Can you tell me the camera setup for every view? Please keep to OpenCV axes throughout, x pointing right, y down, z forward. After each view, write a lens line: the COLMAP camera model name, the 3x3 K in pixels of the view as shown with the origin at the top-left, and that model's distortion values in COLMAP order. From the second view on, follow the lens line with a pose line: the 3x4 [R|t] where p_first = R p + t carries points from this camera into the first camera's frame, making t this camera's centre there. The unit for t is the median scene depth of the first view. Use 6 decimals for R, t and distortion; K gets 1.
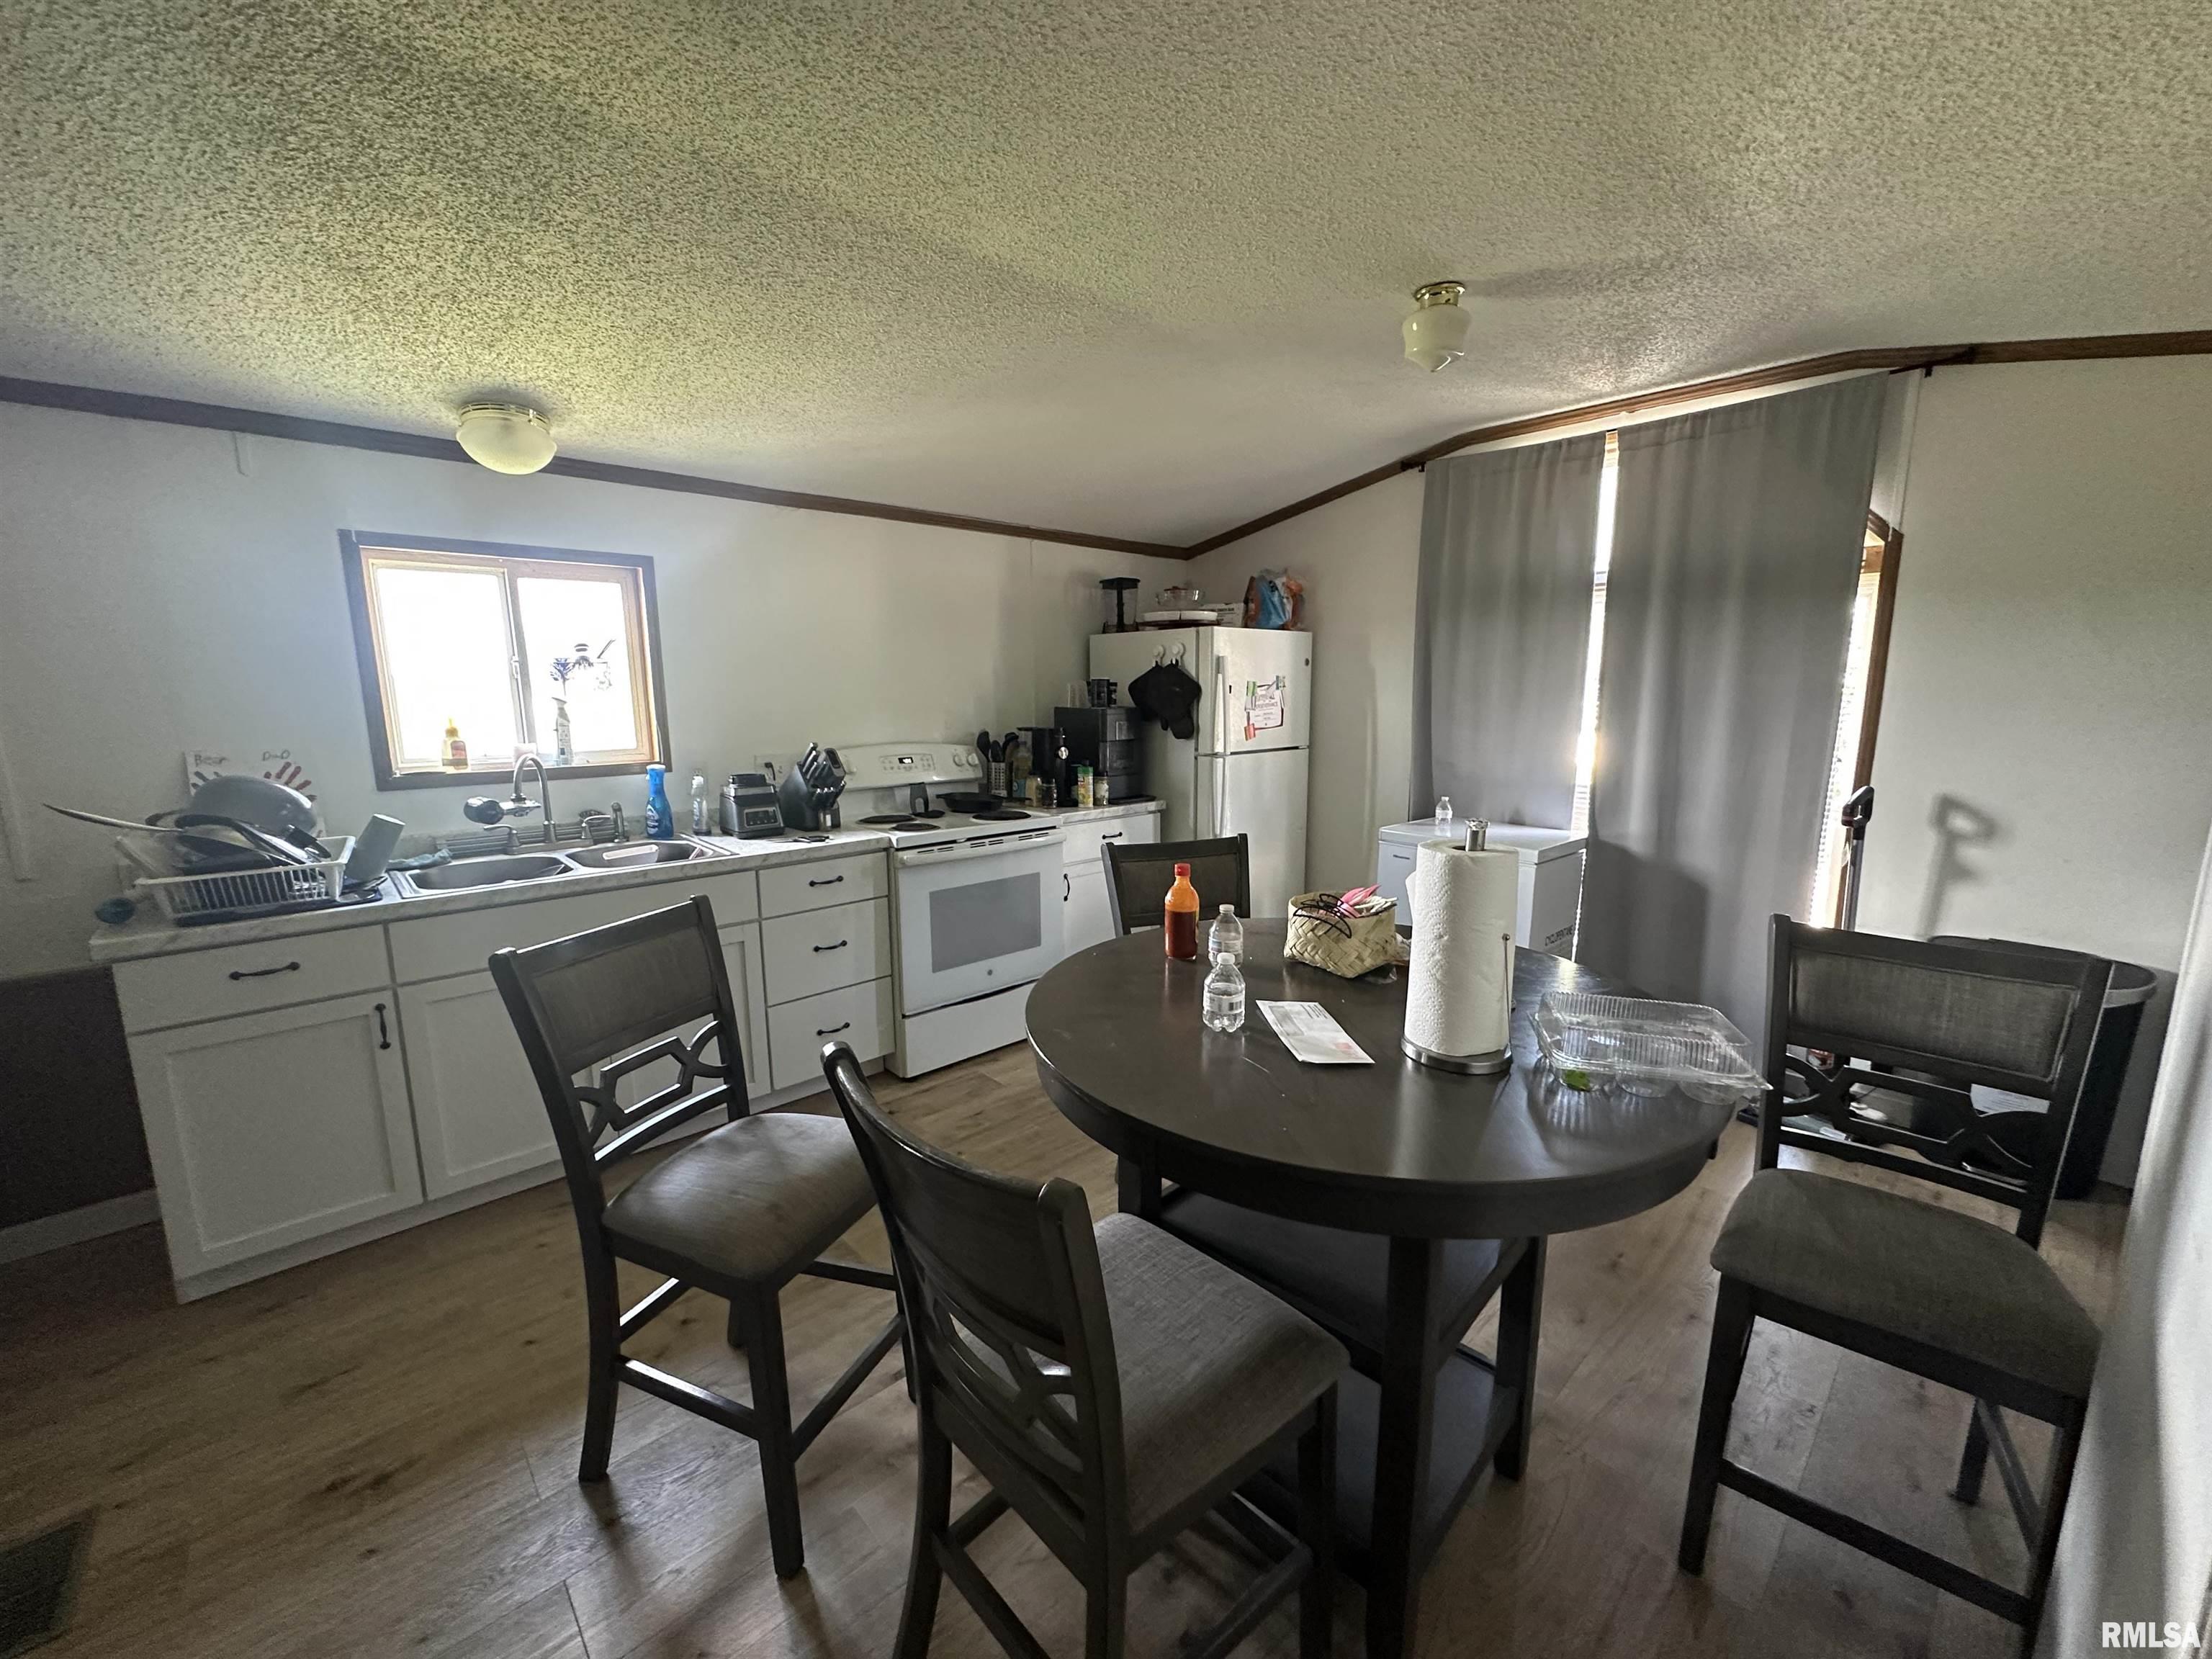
lens RADIAL K [[876.8, 0, 1106.0], [0, 876.8, 829.5], [0, 0, 1]] dist [-0.000347, 0.000234]
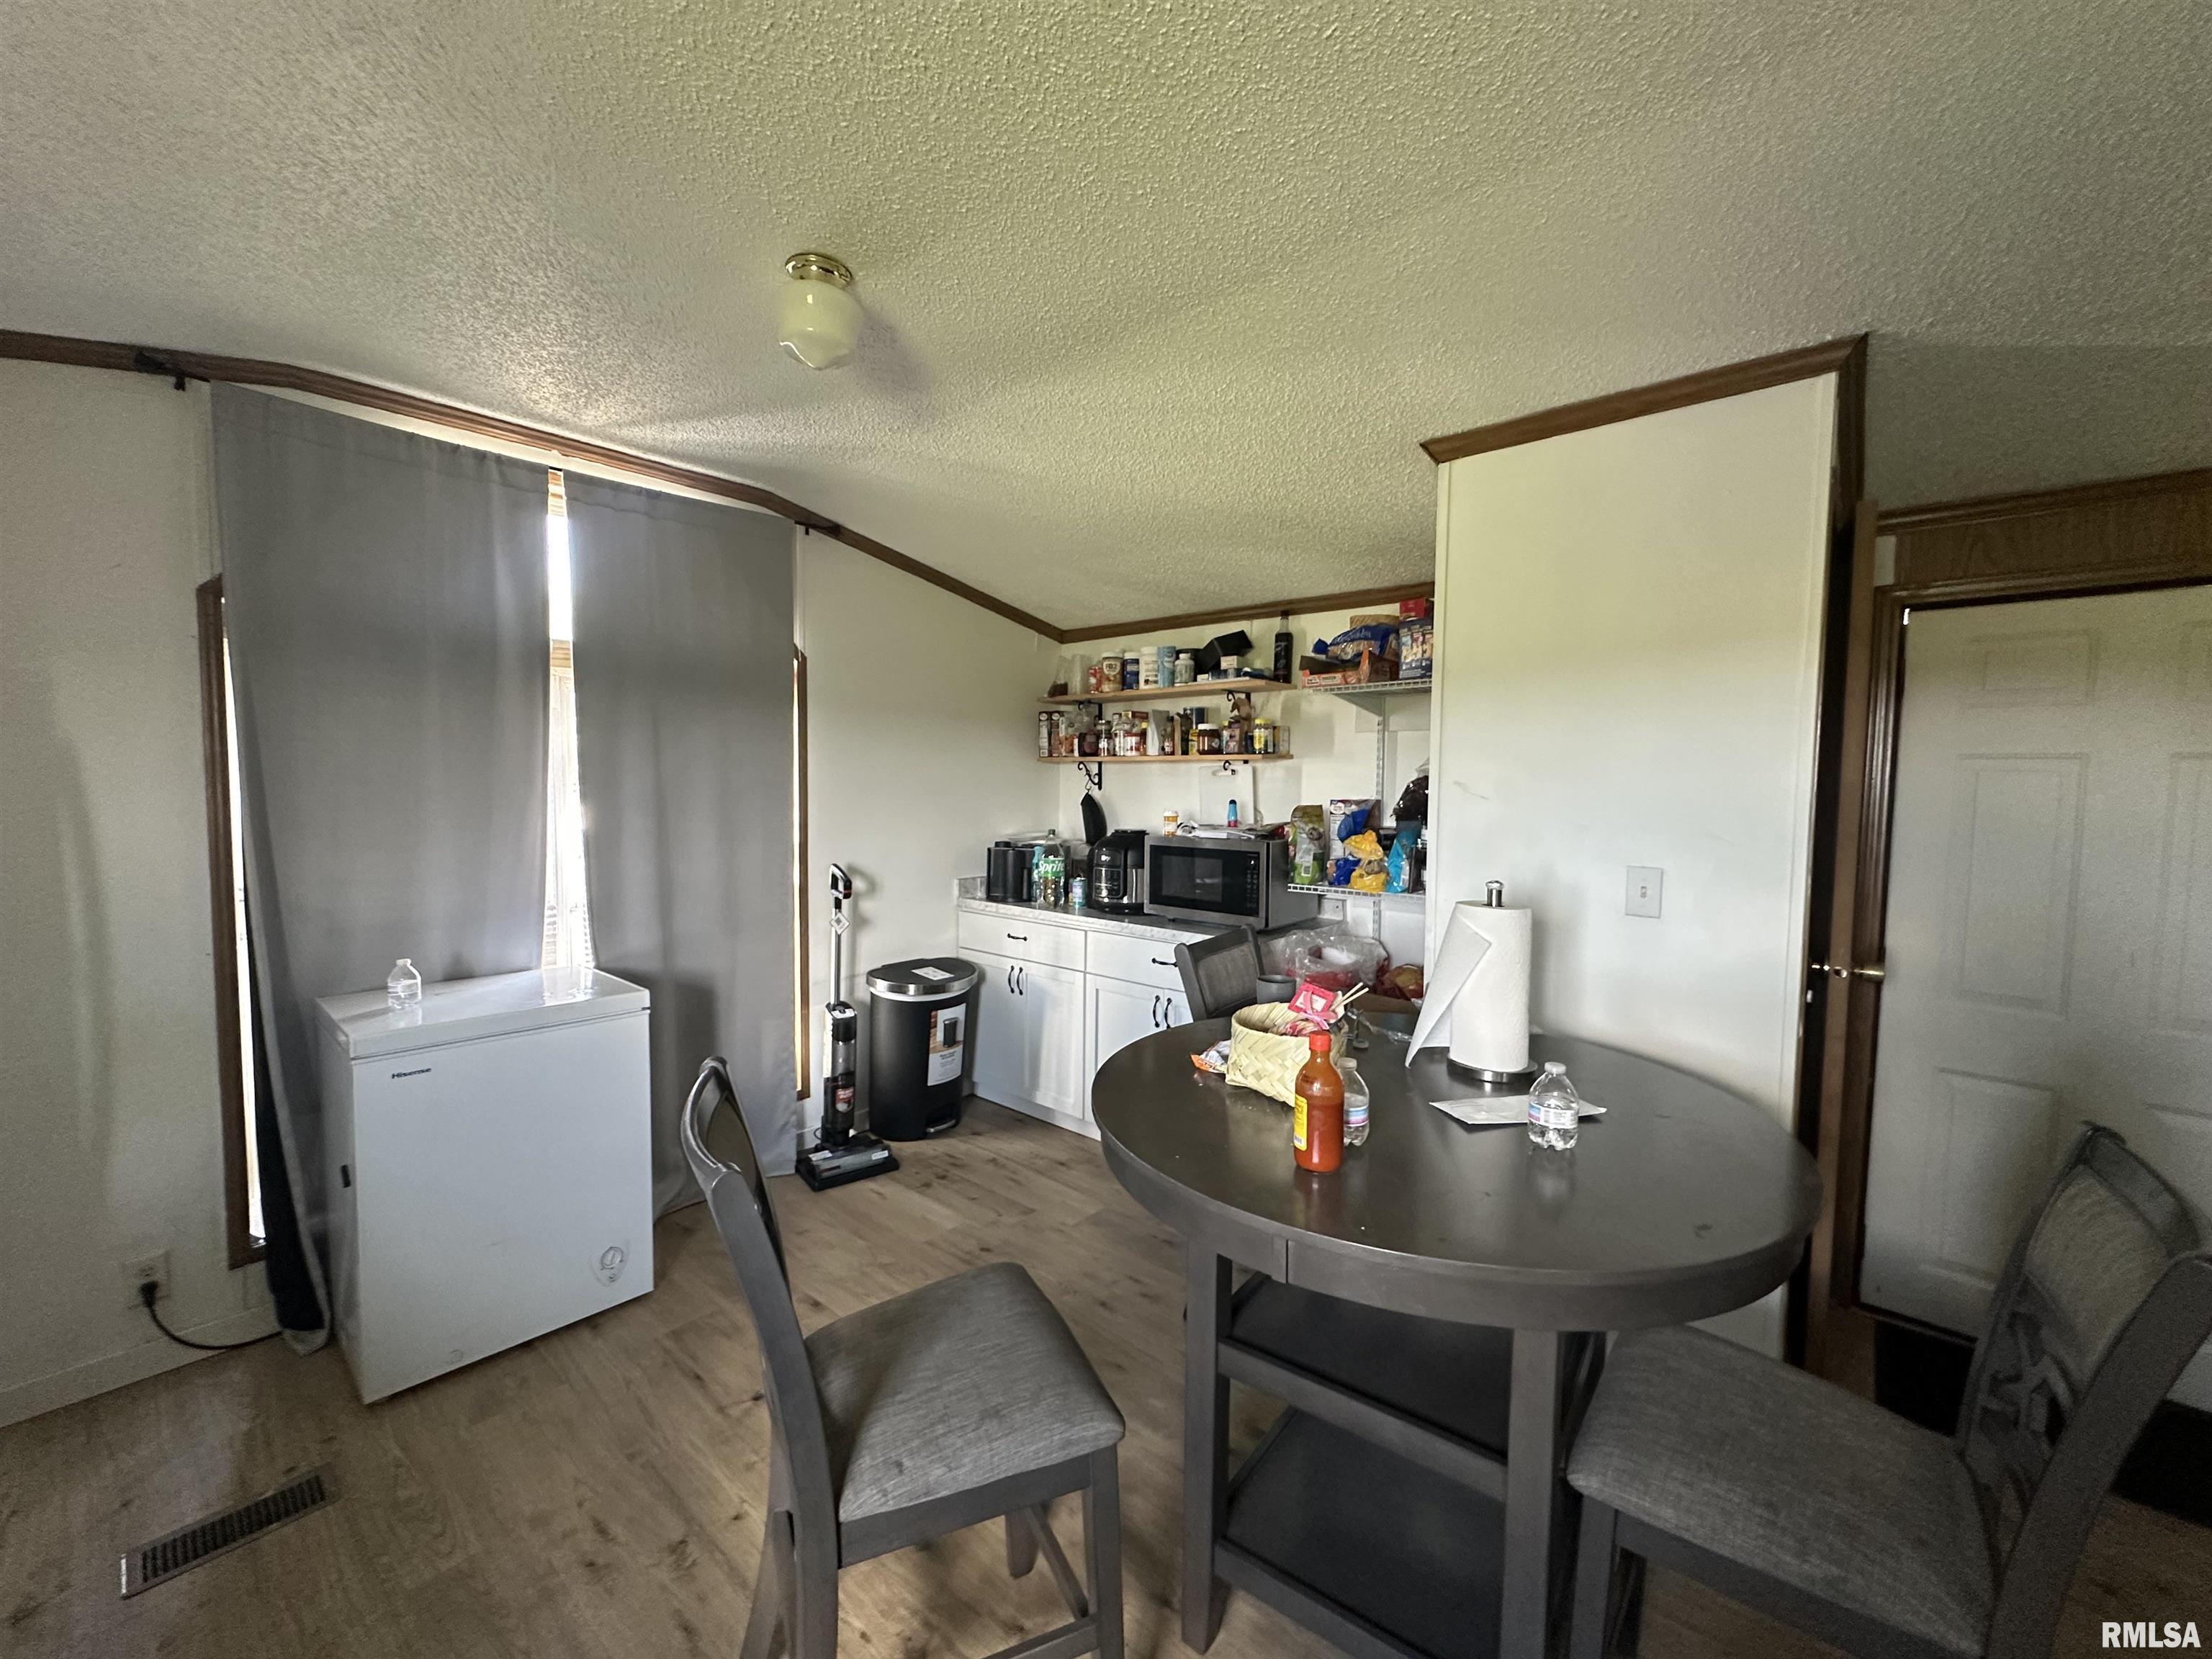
lens RADIAL K [[876.8, 0, 1106.0], [0, 876.8, 829.5], [0, 0, 1]] dist [-0.000347, 0.000234]
pose [[-0.087665, -0.056804, 0.994529, -0.307366], [0.155241, 0.985396, 0.069967, -0.107502], [-0.983979, 0.160525, -0.077567, 0.638829]]
